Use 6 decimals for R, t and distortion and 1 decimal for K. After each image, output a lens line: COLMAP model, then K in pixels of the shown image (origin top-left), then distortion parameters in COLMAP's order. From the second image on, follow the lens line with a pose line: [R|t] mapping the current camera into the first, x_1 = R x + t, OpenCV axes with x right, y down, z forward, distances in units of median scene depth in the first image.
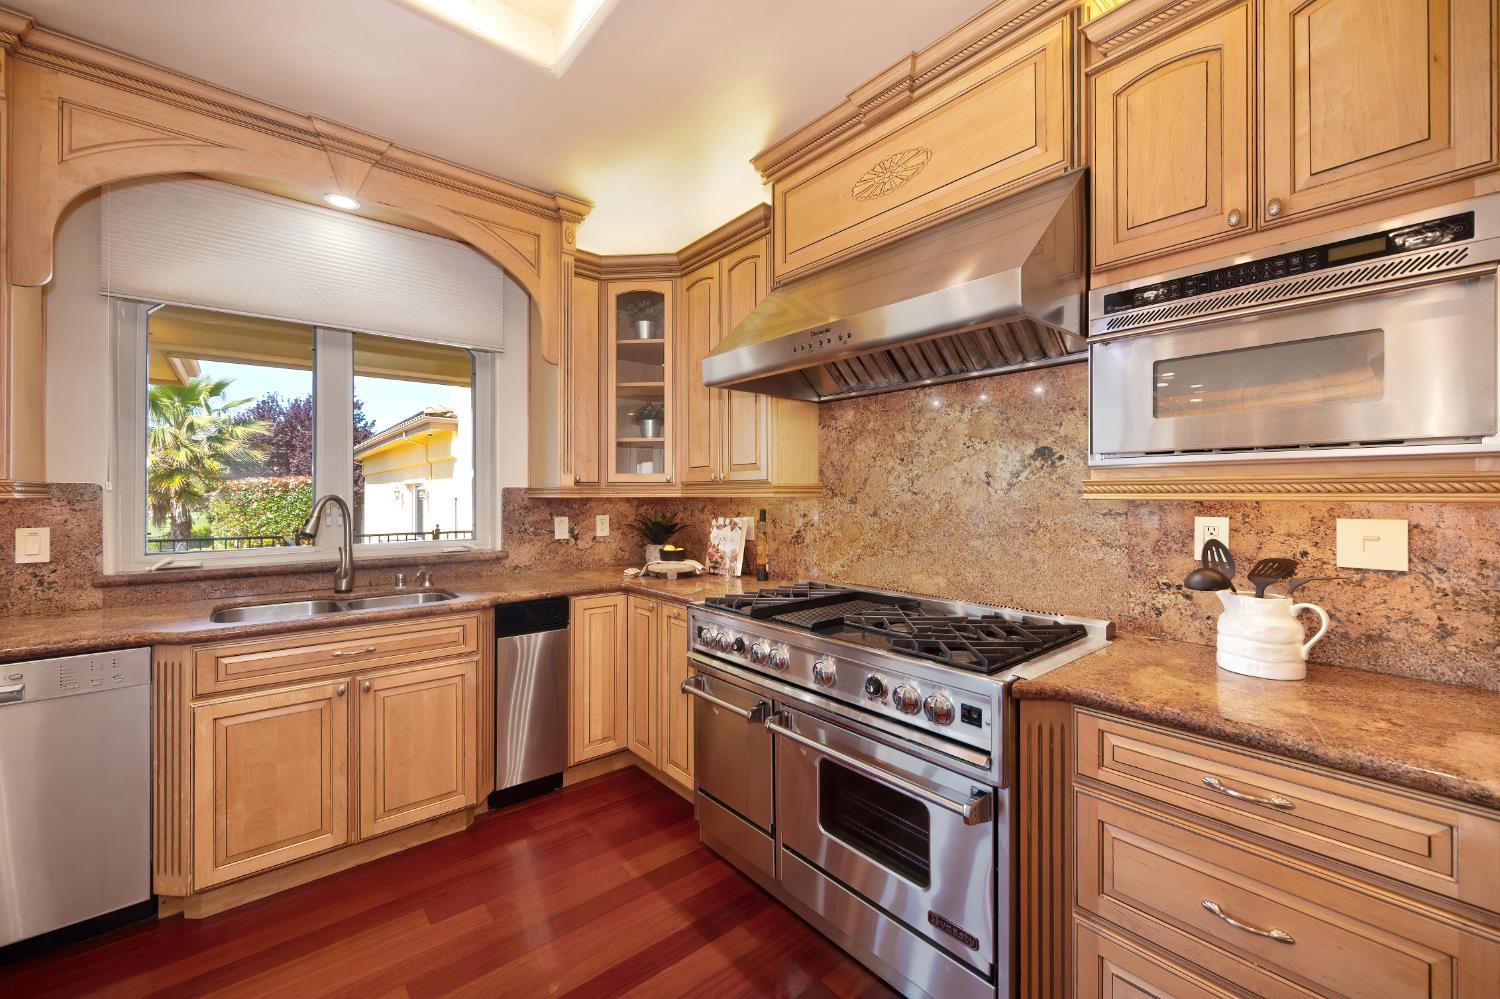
lens RADIAL K [[594.4, 0, 749.4], [0, 594.4, 497.9], [0, 0, 1]] dist [-0.001454, -0.000068]
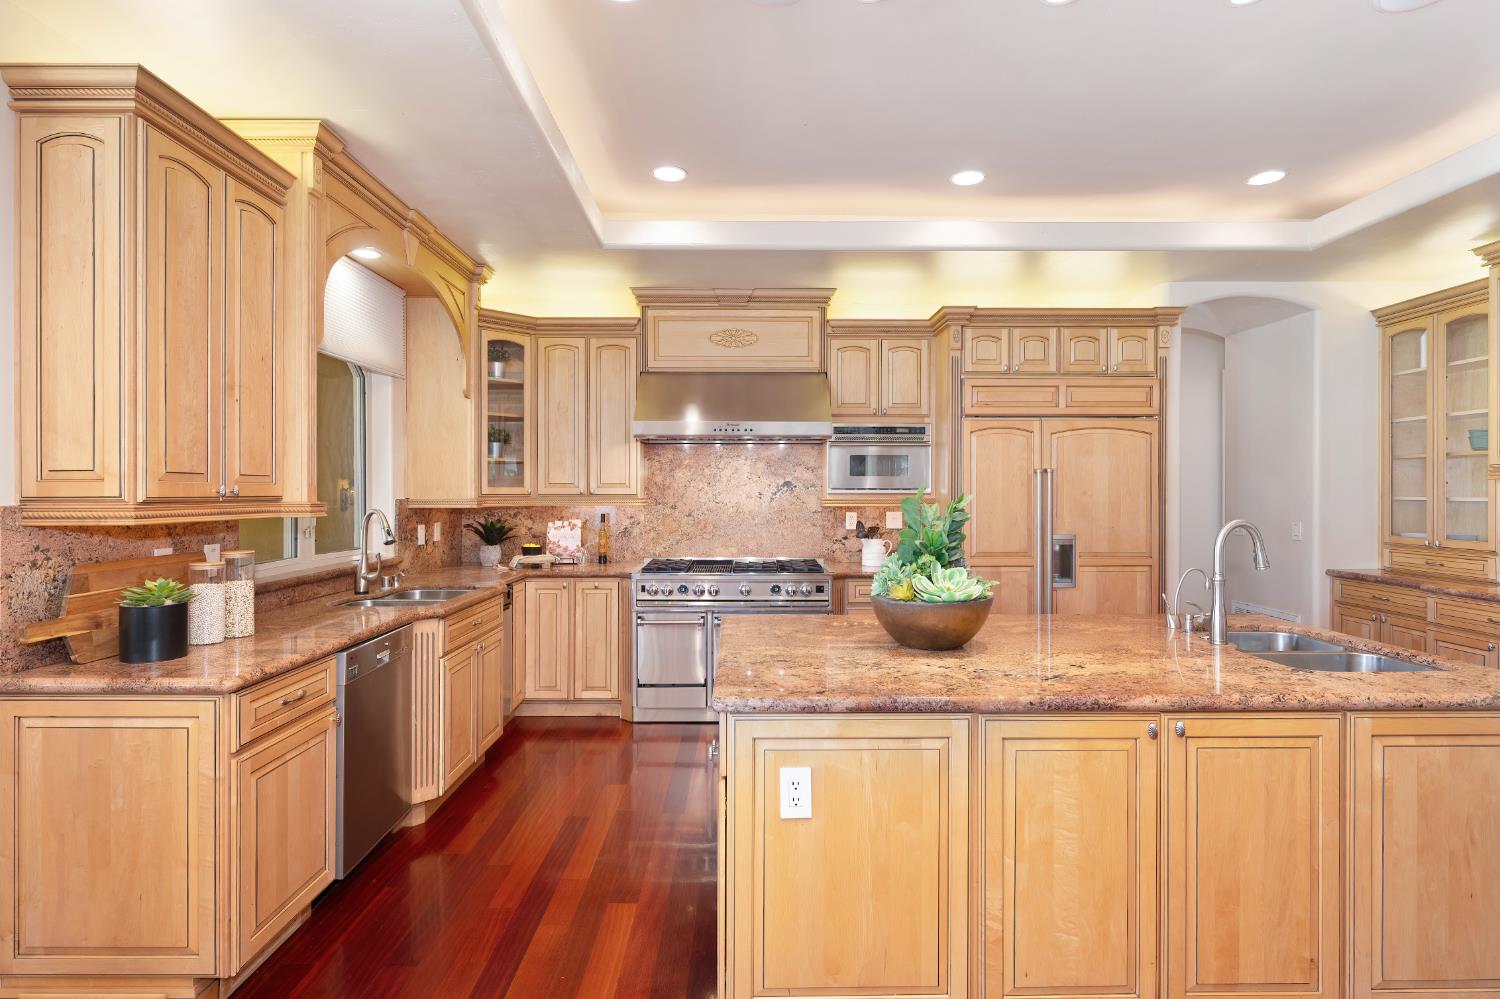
lens RADIAL K [[785.5, 0, 748.7], [0, 785.5, 493.5], [0, 0, 1]] dist [-0.000212, -0.000057]
pose [[0.636939, -0.001872, 0.770912, -1.626903], [0.002587, 0.999997, 0.000290, -0.039340], [-0.770910, 0.001810, 0.636942, -0.632417]]
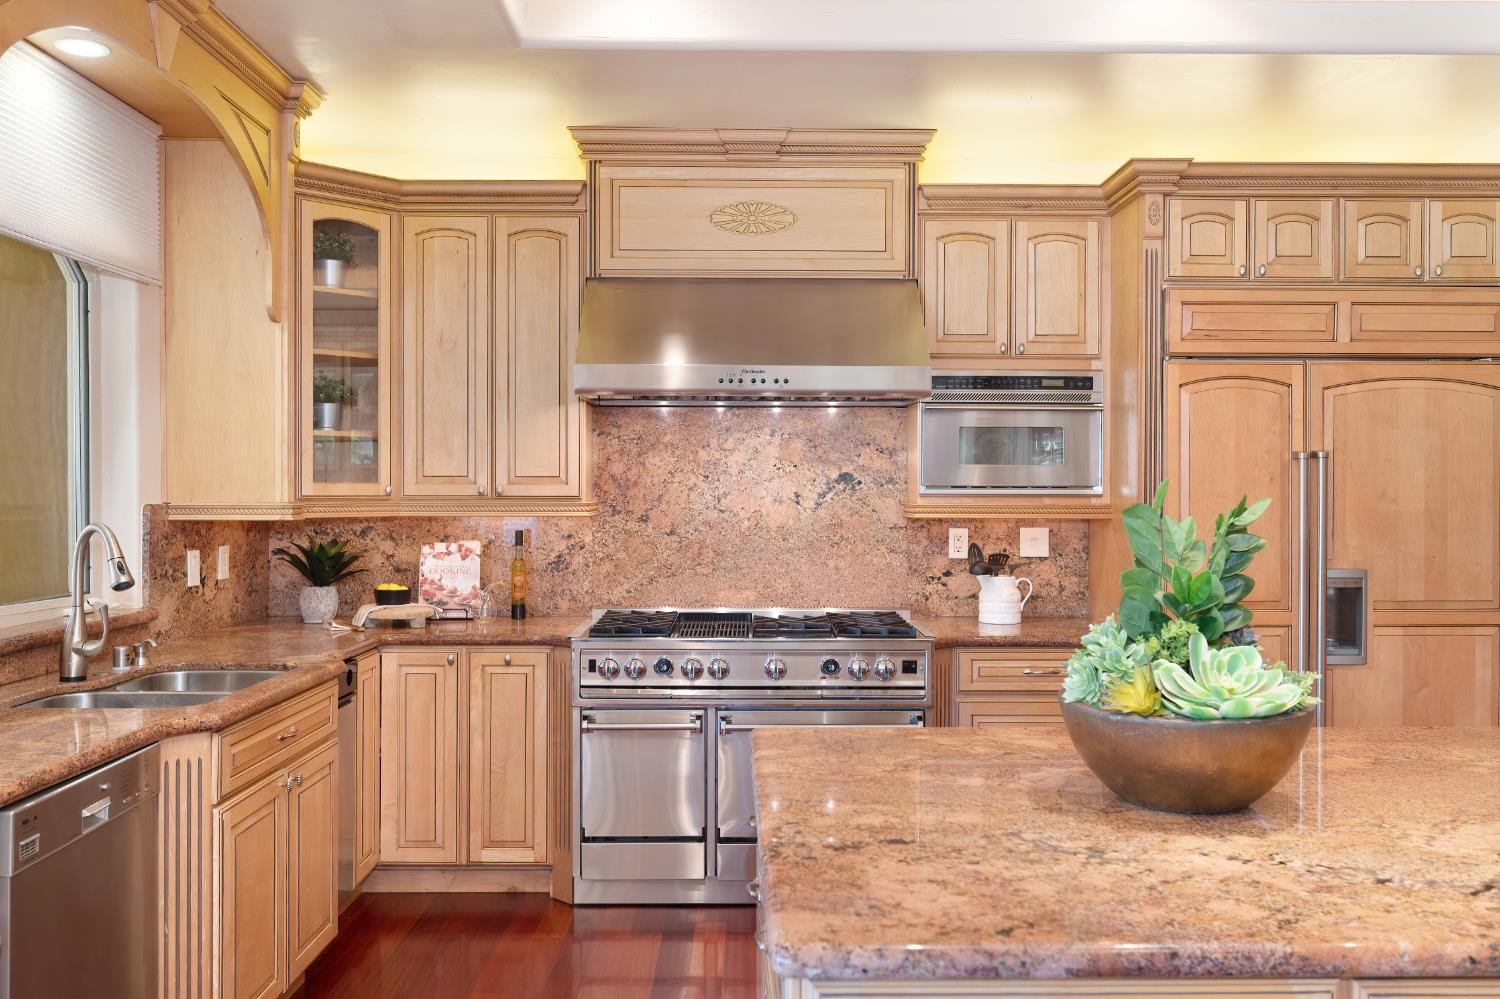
lens RADIAL K [[1259.7, 0, 750.0], [0, 1259.7, 499.5], [0, 0, 1]] dist [-0.004155, -0.000528]
pose [[0.635714, -0.004472, 0.771912, -1.472636], [0.001261, 0.999988, 0.004755, -0.040935], [-0.771924, -0.002049, 0.635712, -0.434930]]
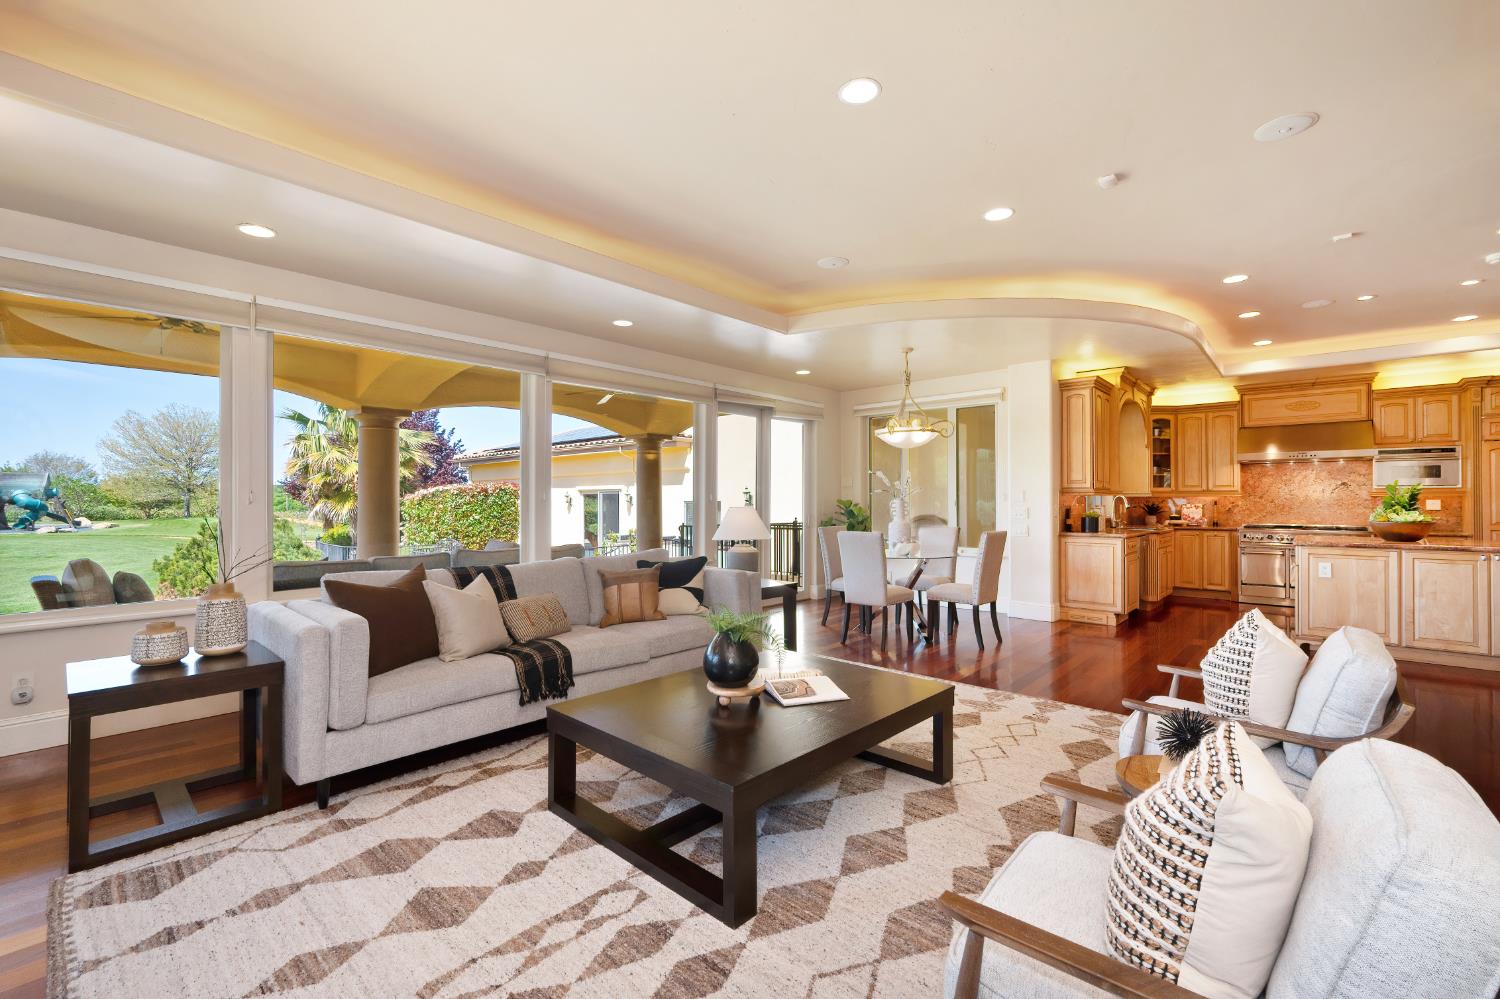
lens RADIAL K [[630.5, 0, 751.0], [0, 630.5, 495.9], [0, 0, 1]] dist [-0.003180, -0.000504]
pose [[0.991007, 0.000716, 0.133807, -3.432379], [0.000996, 0.999919, -0.012726, 0.042571], [-0.133806, 0.012745, 0.990926, -2.221897]]
